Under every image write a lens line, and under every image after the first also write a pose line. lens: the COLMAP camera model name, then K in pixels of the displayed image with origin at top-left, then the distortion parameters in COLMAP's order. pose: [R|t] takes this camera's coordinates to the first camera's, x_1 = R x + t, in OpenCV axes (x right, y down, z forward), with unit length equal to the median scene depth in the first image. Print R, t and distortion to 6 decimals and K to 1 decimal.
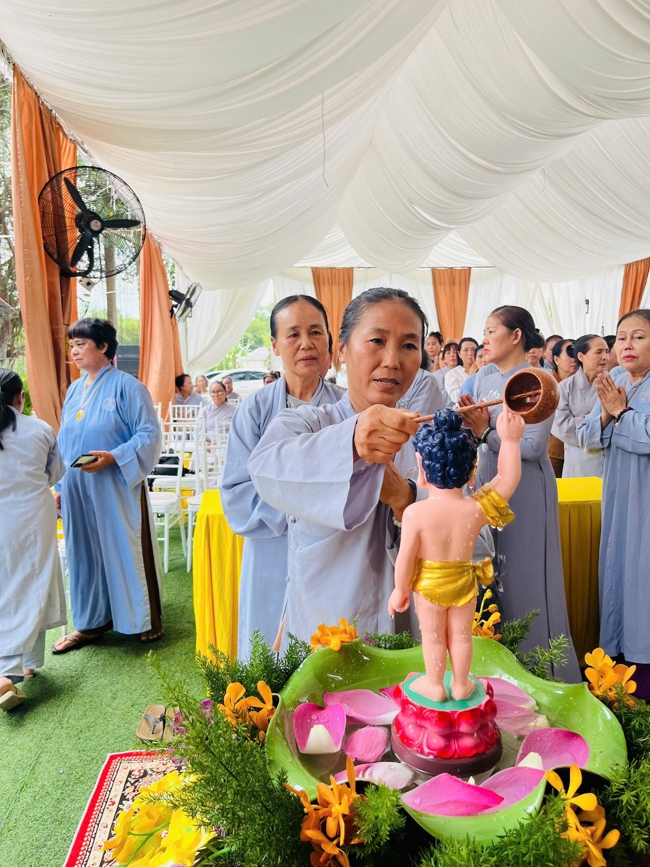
lens RADIAL K [[660.8, 0, 329.9], [0, 660.8, 430.6], [0, 0, 1]] dist [0.054080, -0.062975]
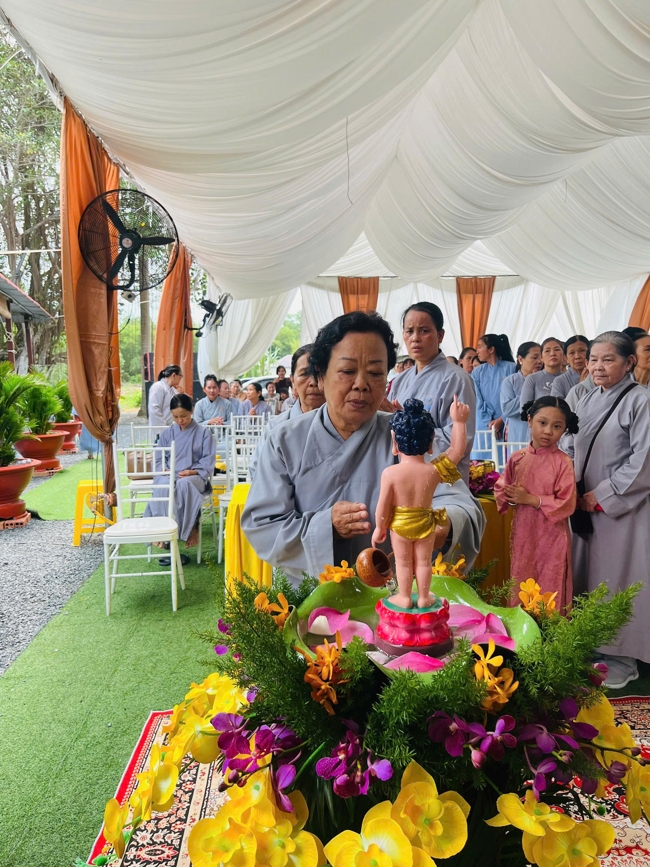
lens RADIAL K [[660.8, 0, 323.5], [0, 660.8, 433.1], [0, 0, 1]] dist [0.054080, -0.062975]
pose [[0.998684, 0.006052, -0.050934, 0.012007], [-0.006415, 0.999955, -0.006970, 0.010429], [0.050890, 0.007287, 0.998678, -0.083528]]
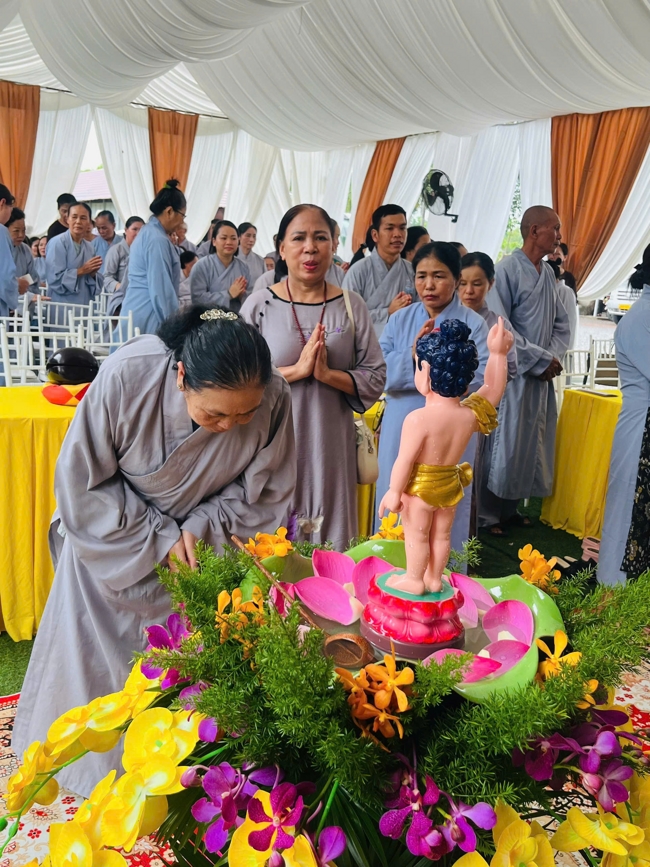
lens RADIAL K [[836.9, 0, 318.2], [0, 836.9, 431.4], [0, 0, 1]] dist [0.027147, 0.000000]
pose [[0.923822, 0.017094, 0.382440, -0.104903], [-0.066356, 0.991031, 0.115993, 0.000539], [-0.377027, -0.132534, 0.916671, -0.027590]]
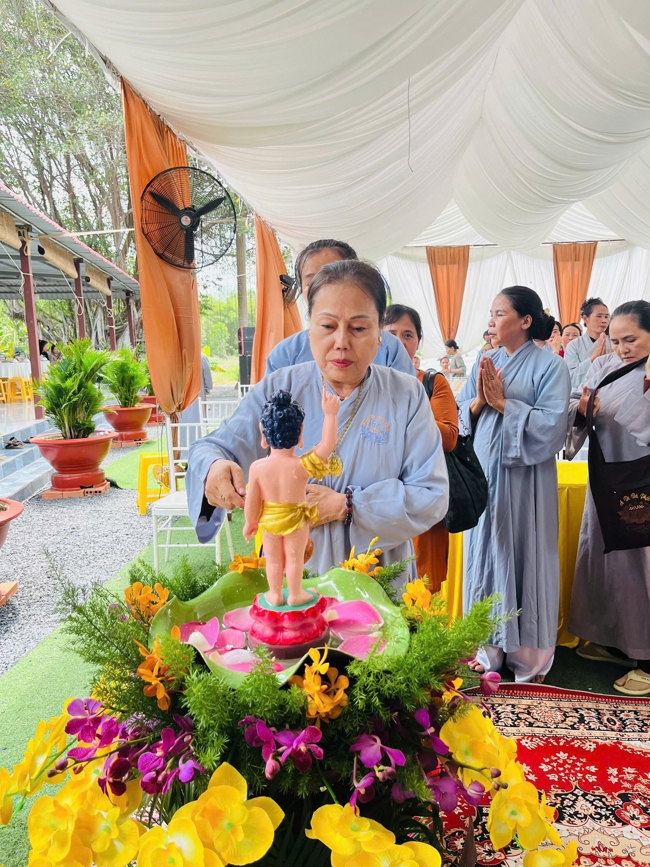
lens RADIAL K [[660.8, 0, 327.1], [0, 660.8, 439.8], [0, 0, 1]] dist [0.054080, -0.062975]
pose [[0.979959, 0.026385, -0.197444, 0.109191], [-0.017739, 0.998810, 0.045431, 0.001269], [0.198408, -0.041018, 0.979261, -0.060294]]
